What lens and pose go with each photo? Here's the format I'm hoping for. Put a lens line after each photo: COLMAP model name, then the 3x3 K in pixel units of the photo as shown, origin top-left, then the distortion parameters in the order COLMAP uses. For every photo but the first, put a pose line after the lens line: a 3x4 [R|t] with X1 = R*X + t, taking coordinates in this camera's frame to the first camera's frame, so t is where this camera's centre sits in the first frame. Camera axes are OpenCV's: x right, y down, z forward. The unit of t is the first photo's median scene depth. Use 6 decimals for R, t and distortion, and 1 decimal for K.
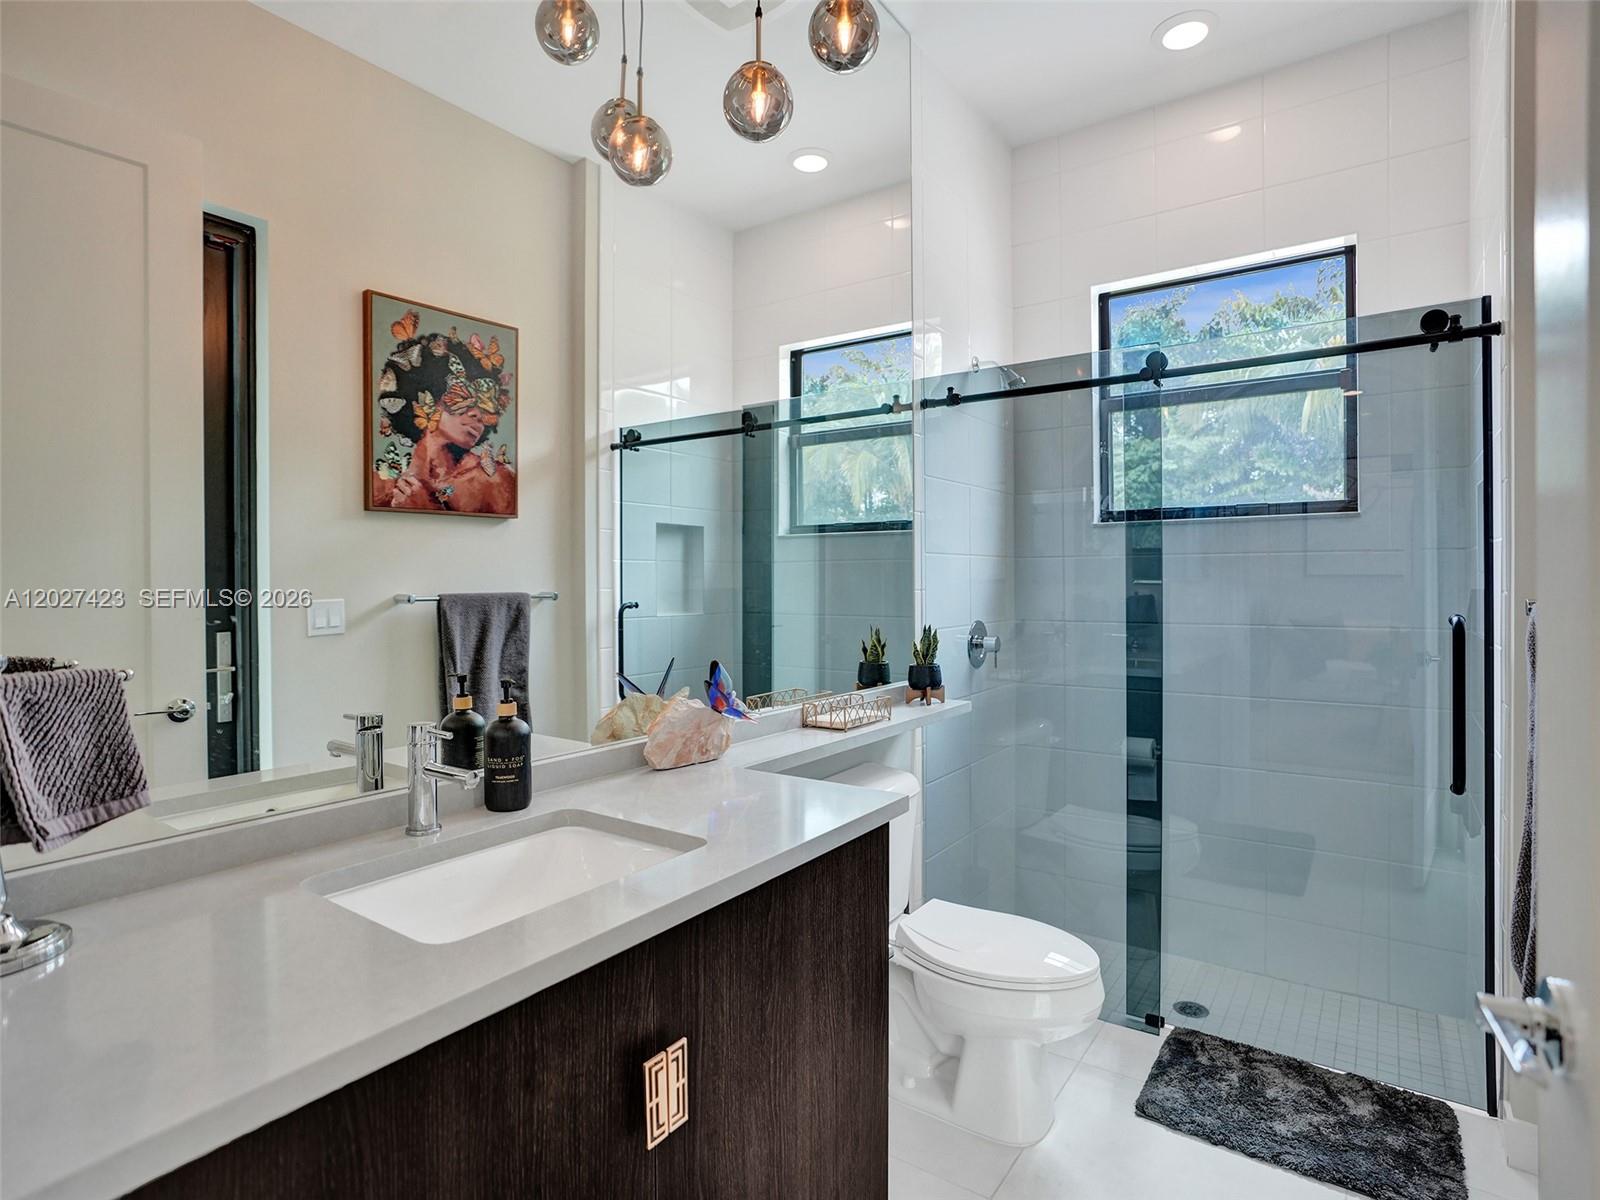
lens RADIAL K [[840.7, 0, 798.3], [0, 840.7, 597.8], [0, 0, 1]] dist [-0.046659, 0.016390]
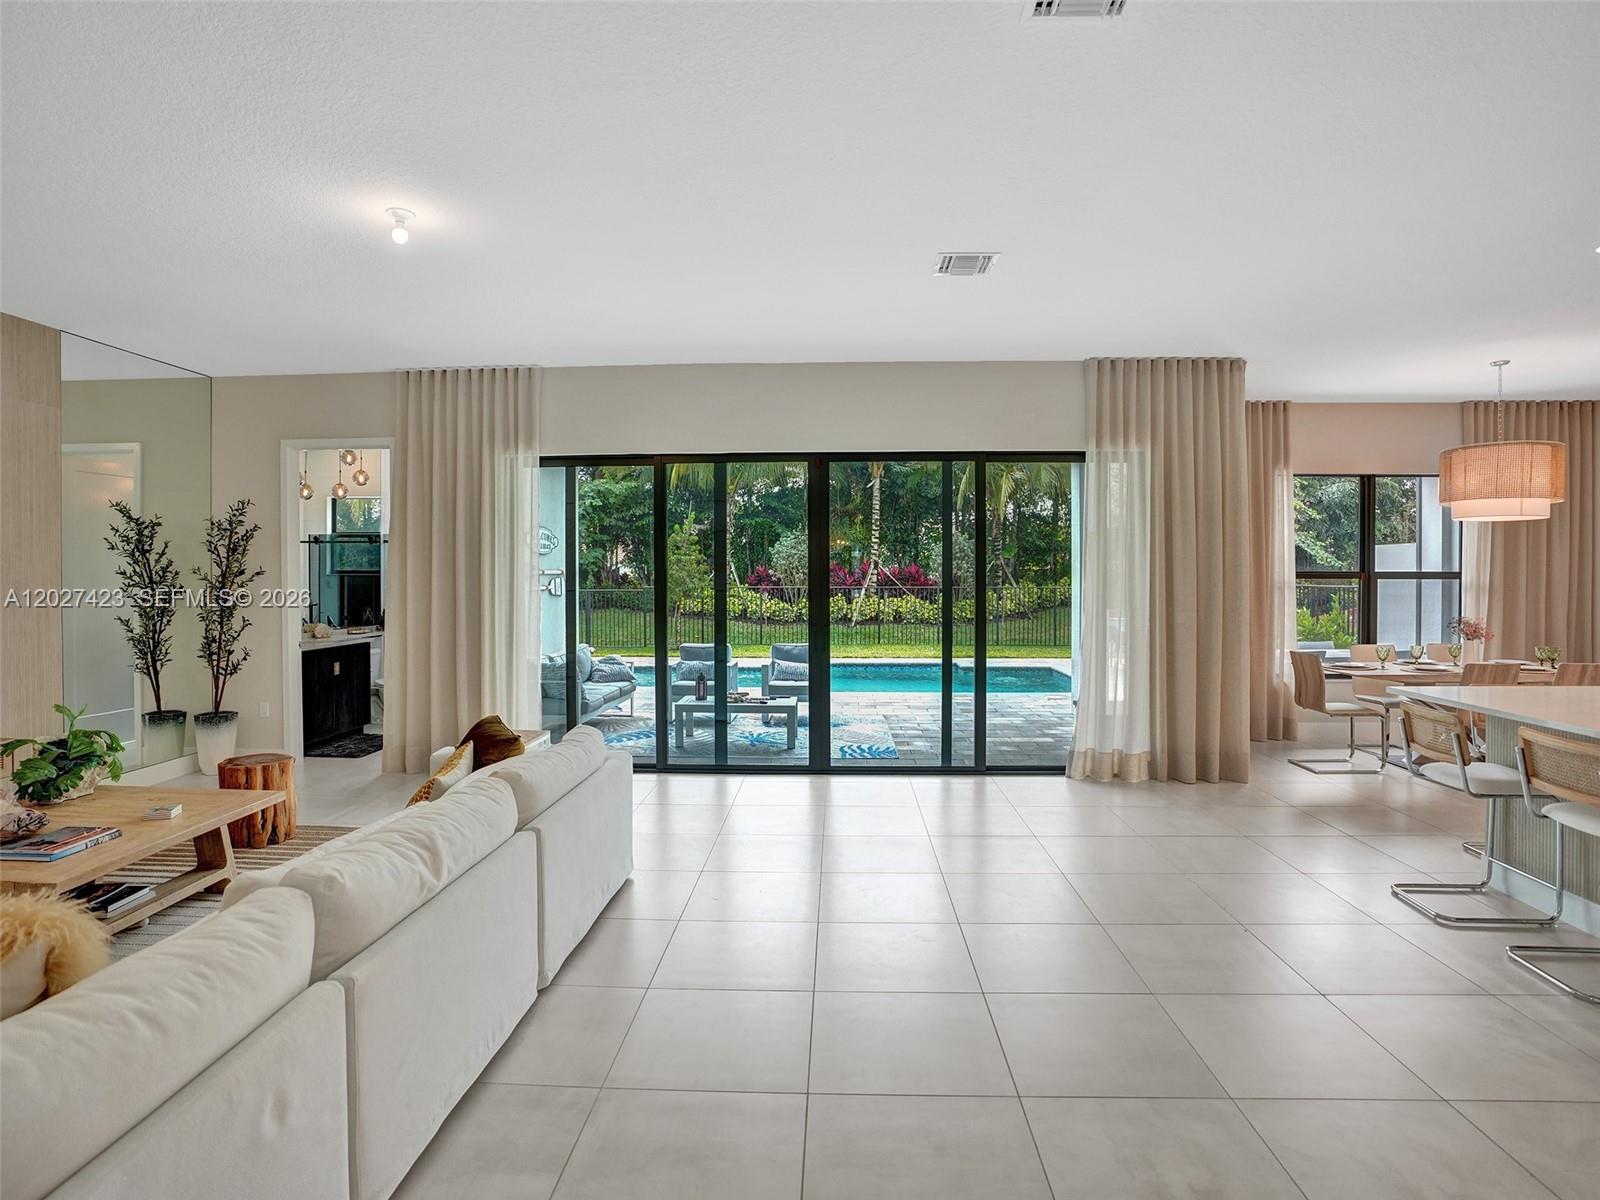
lens RADIAL K [[840.7, 0, 794.5], [0, 840.7, 583.9], [0, 0, 1]] dist [-0.046659, 0.016390]
pose [[0.847920, 0.002080, 0.530120, -0.234802], [0.002633, 0.999963, -0.008136, -0.034512], [-0.530117, 0.008295, 0.847884, -2.816491]]
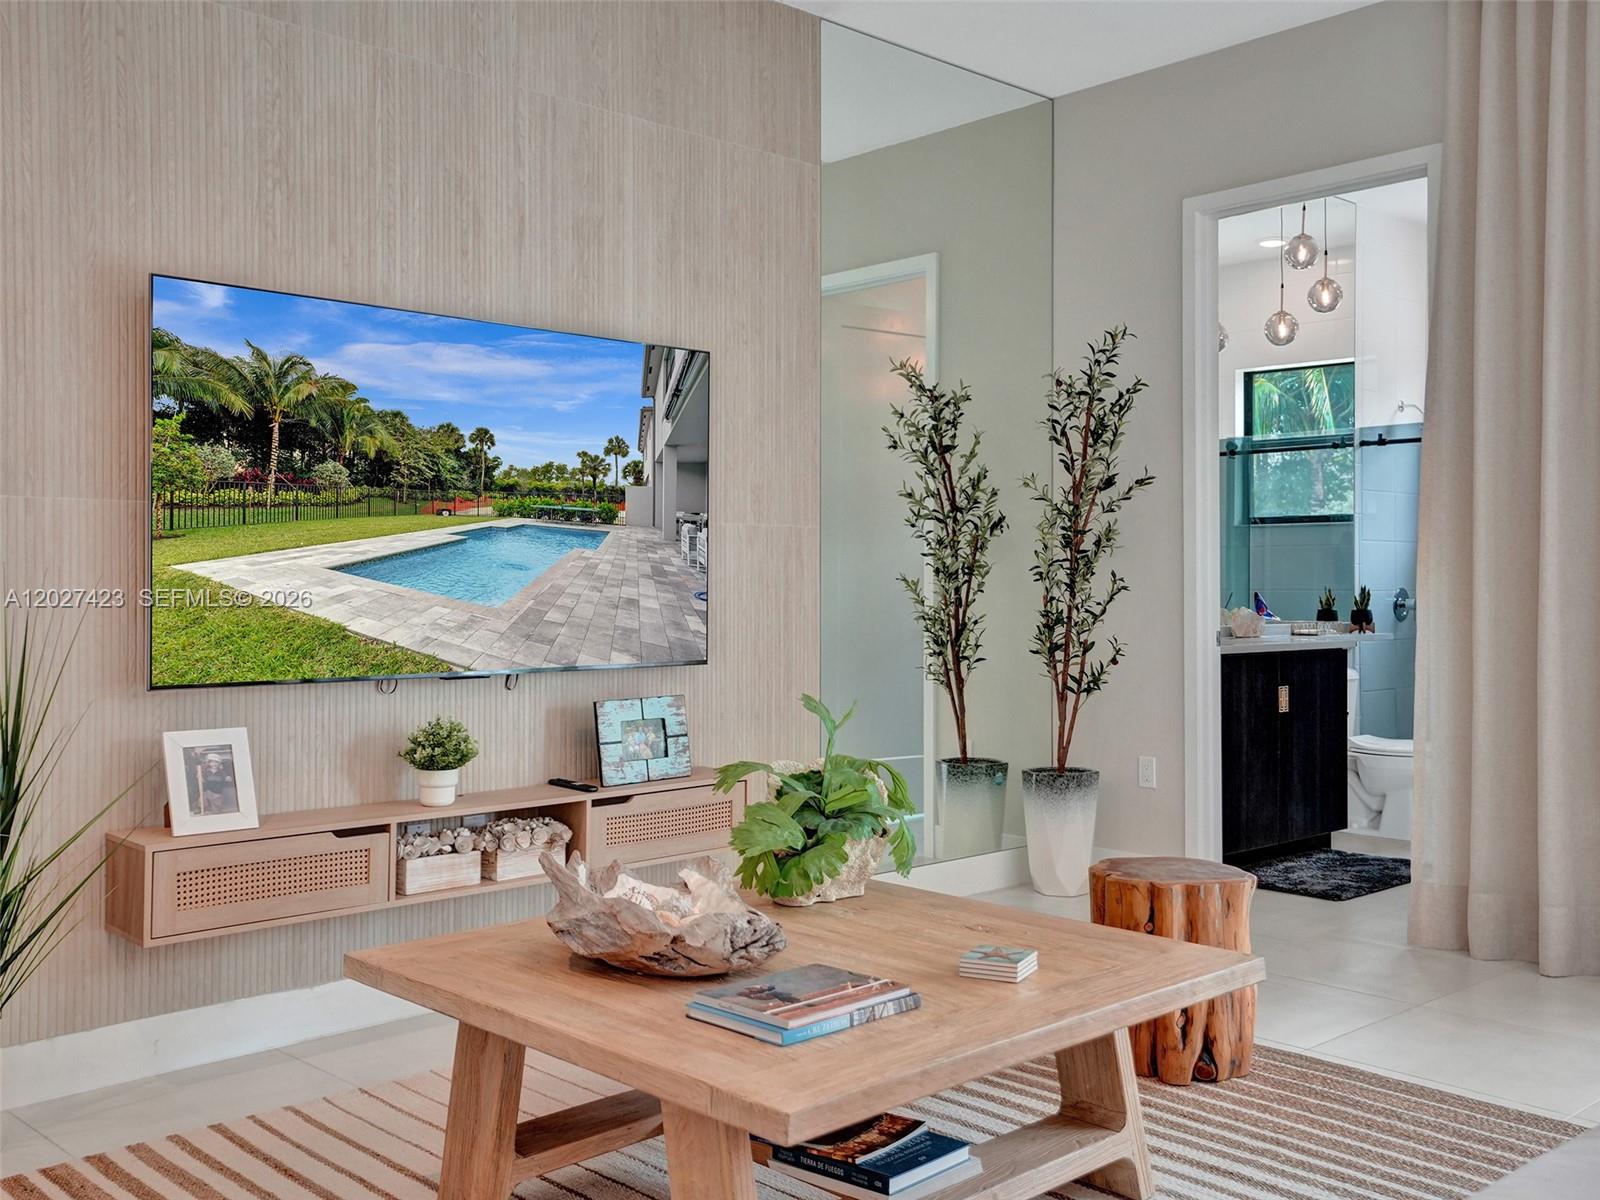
lens RADIAL K [[1536.8, 0, 790.2], [0, 1536.8, 586.6], [0, 0, 1]] dist [0.092668, 0.000000]
pose [[0.980800, 0.007531, -0.194869, -0.341719], [-0.011369, 0.999763, -0.018584, 0.102290], [0.194682, 0.020443, 0.980653, -2.133787]]
